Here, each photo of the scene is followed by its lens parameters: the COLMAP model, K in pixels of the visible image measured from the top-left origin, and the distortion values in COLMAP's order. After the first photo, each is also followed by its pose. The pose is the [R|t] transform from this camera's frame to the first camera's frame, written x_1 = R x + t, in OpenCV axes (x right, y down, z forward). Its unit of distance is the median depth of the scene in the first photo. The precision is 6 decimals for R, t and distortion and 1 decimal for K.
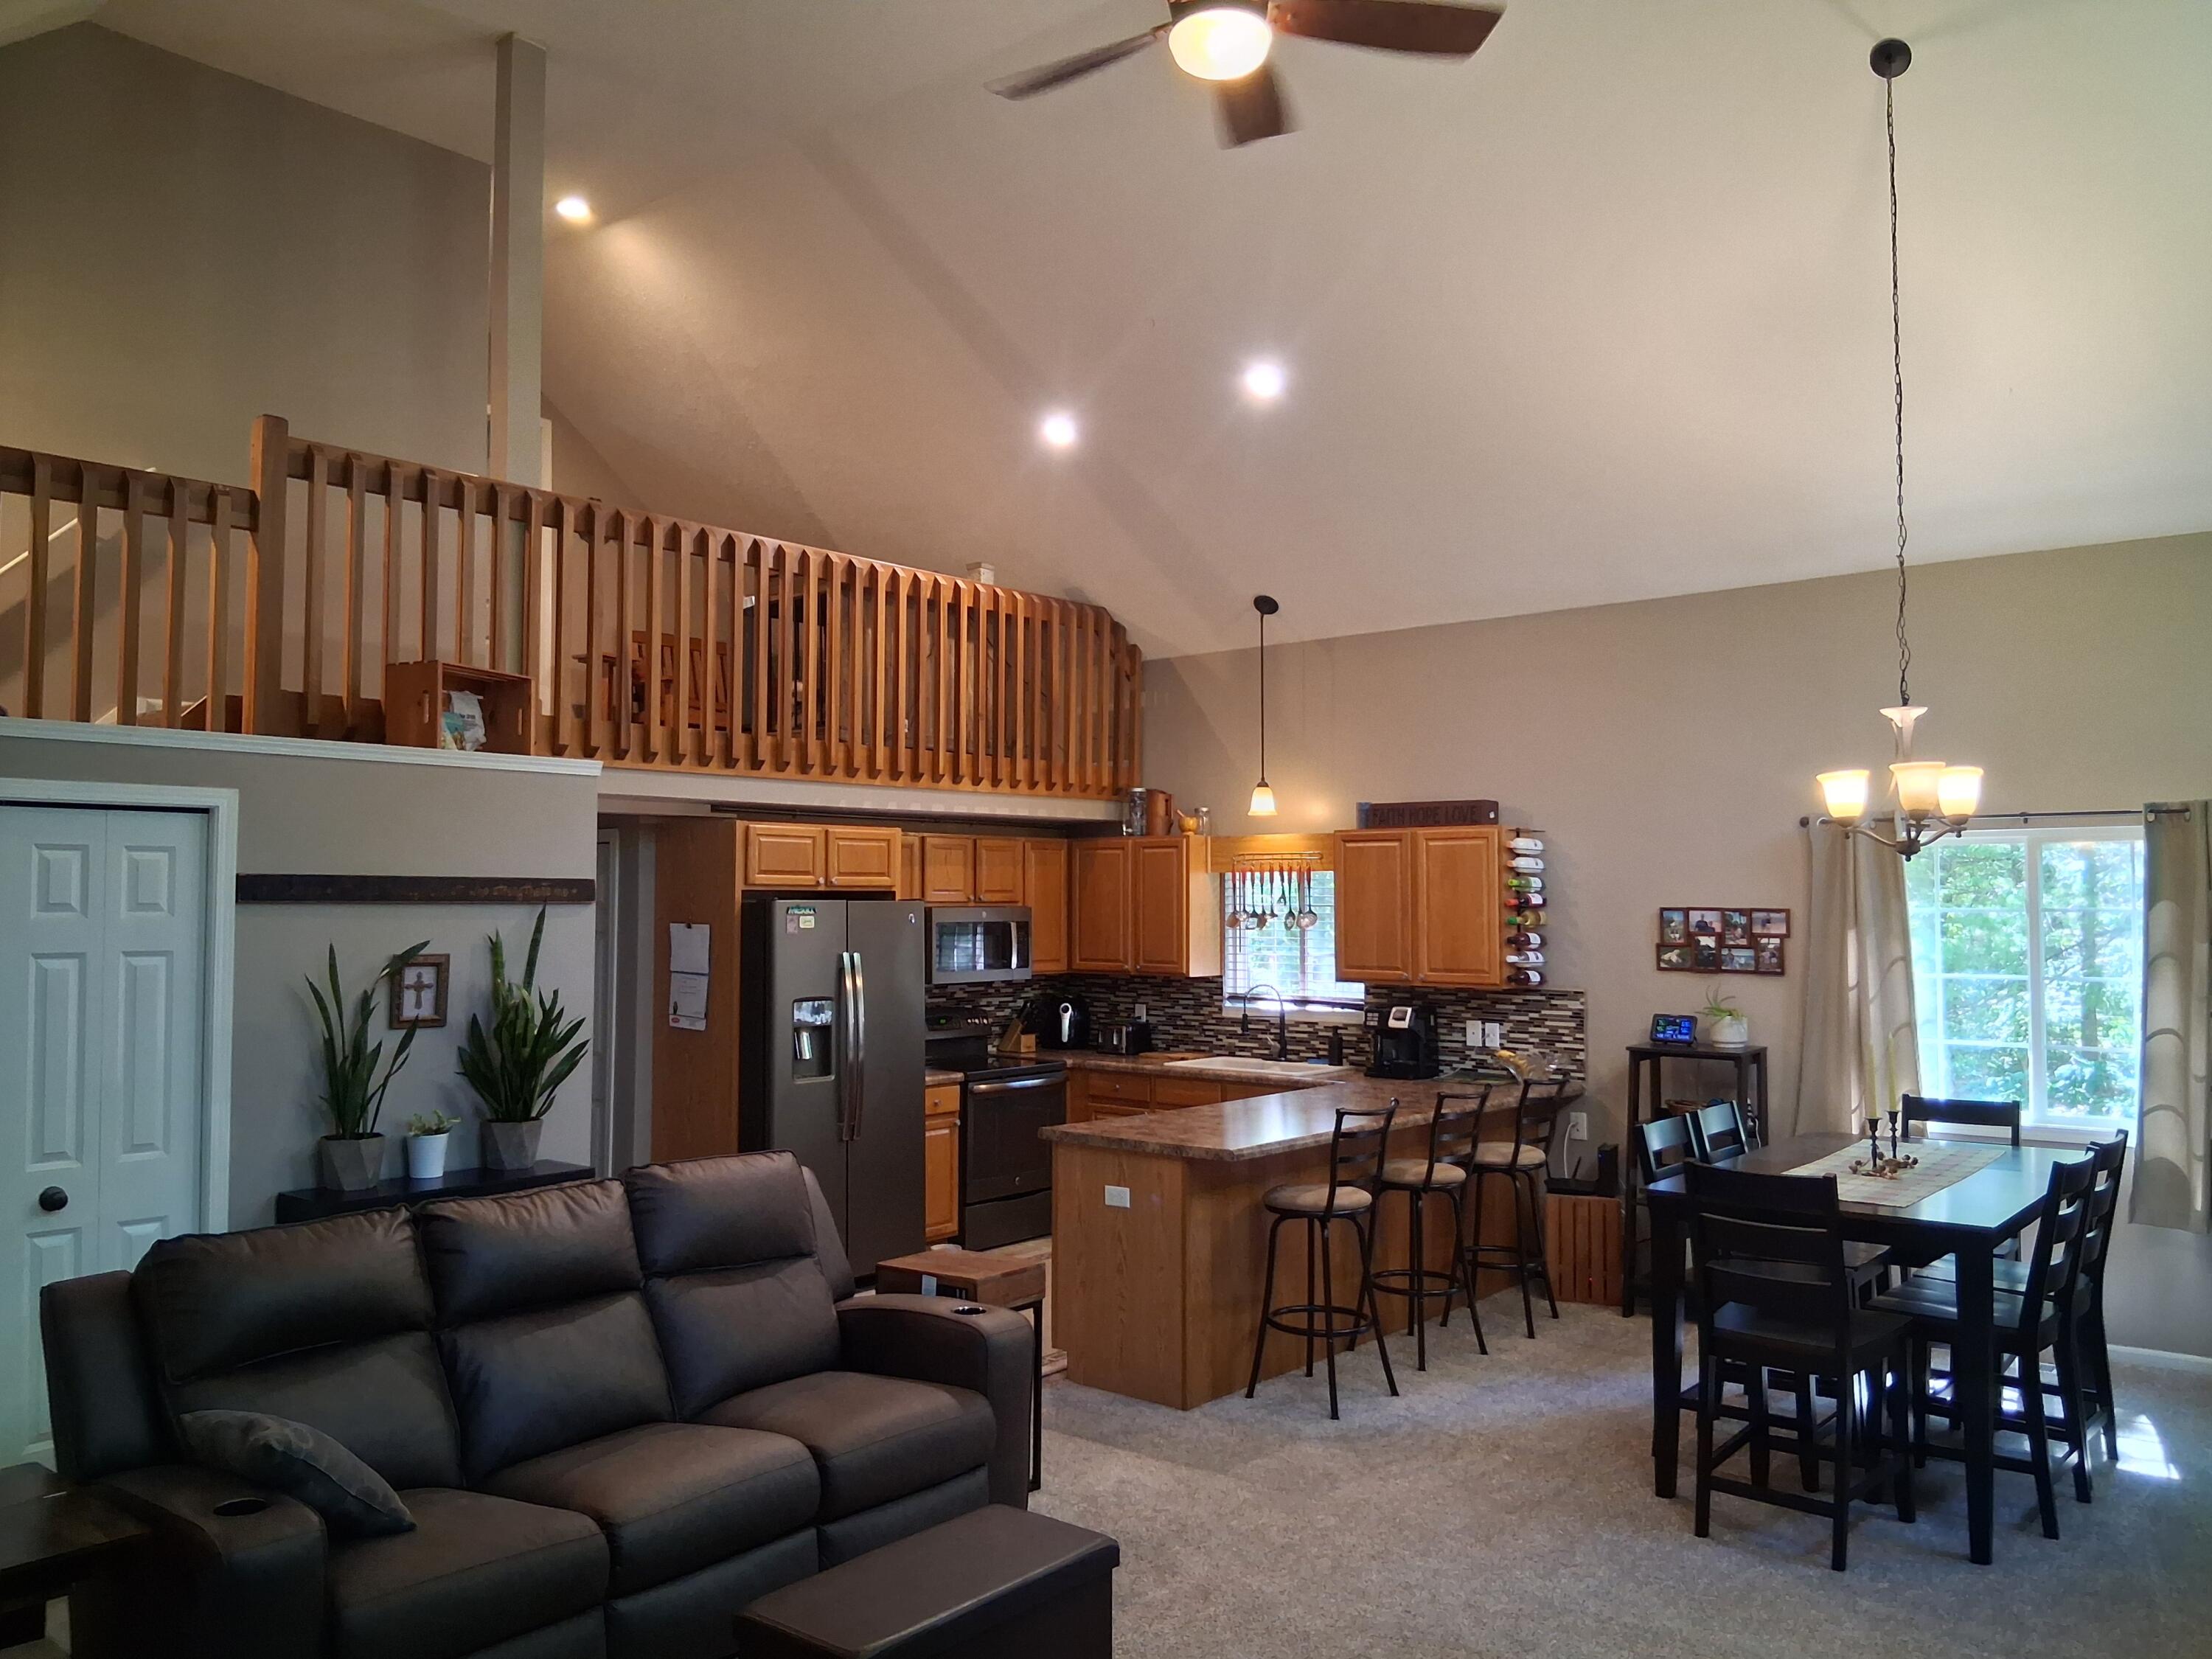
lens RADIAL K [[1672.7, 0, 1106.0], [0, 1672.7, 829.5], [0, 0, 1]] dist [0.130153, -0.234066]
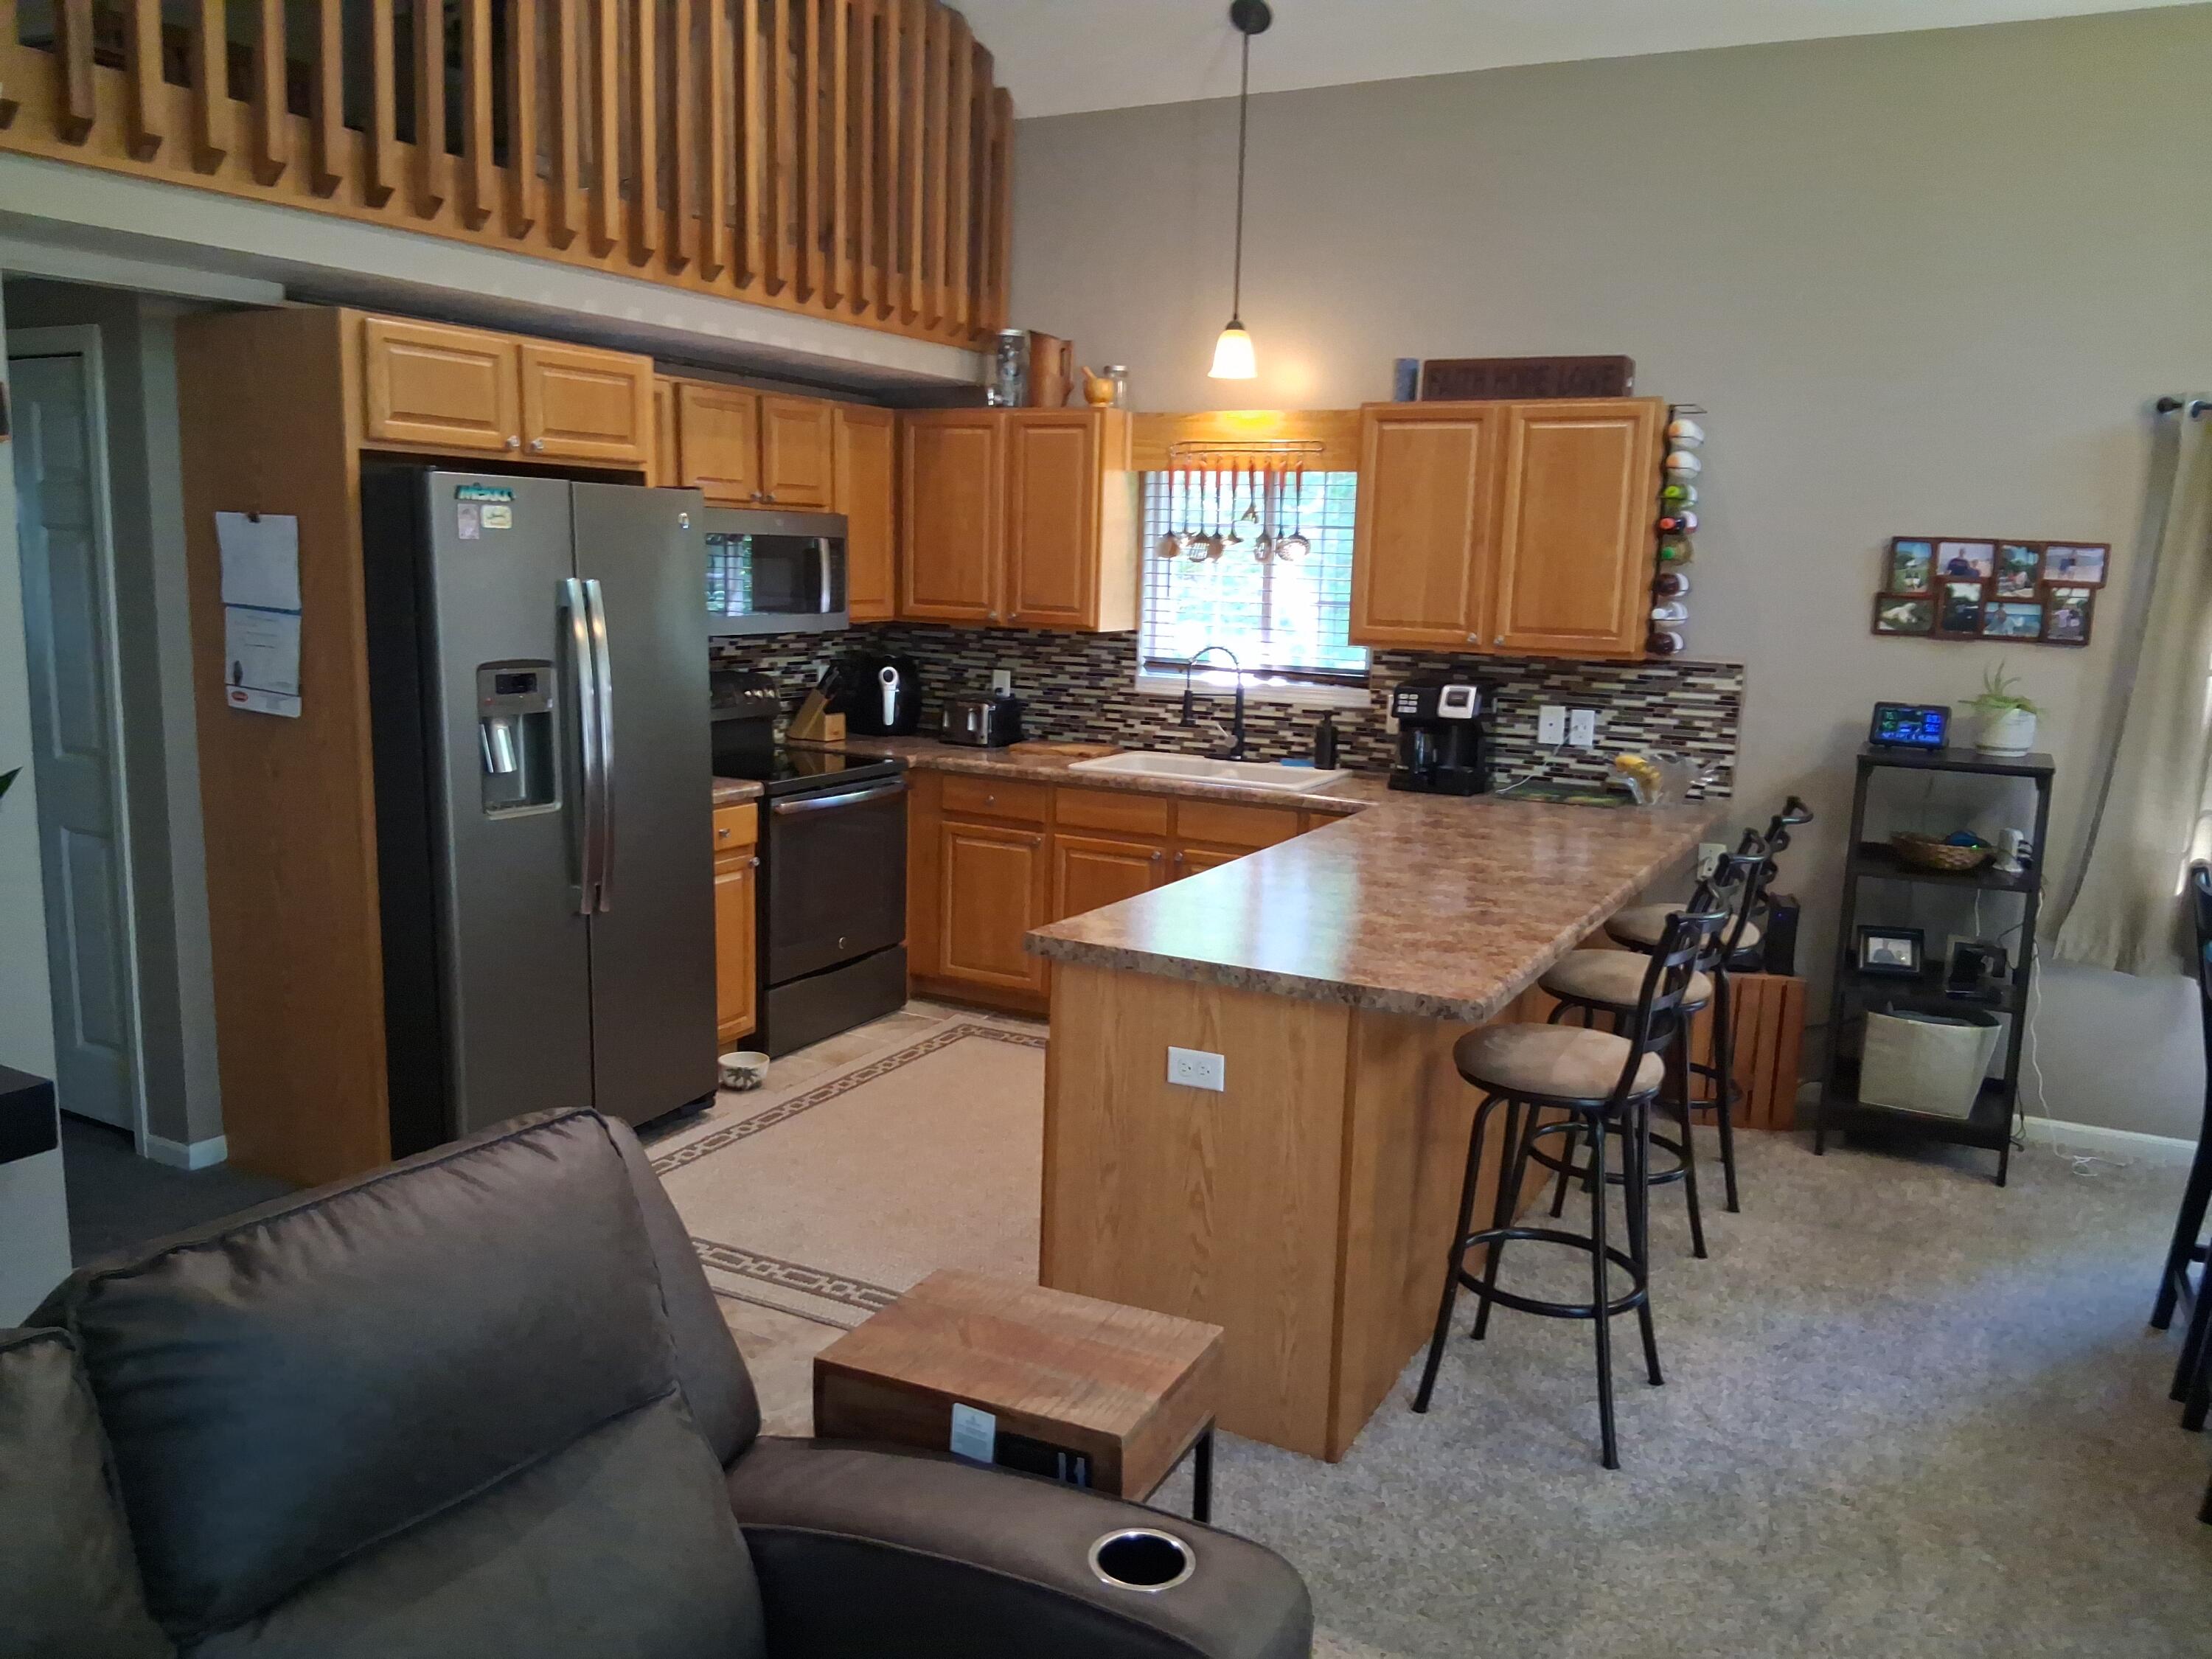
lens RADIAL K [[1666.2, 0, 1106.0], [0, 1666.2, 829.5], [0, 0, 1]] dist [0.125666, -0.232843]
pose [[0.976507, -0.007037, 0.215370, -0.105281], [-0.038763, 0.977425, 0.207694, 0.033158], [-0.211970, -0.211163, 0.954190, 0.430374]]
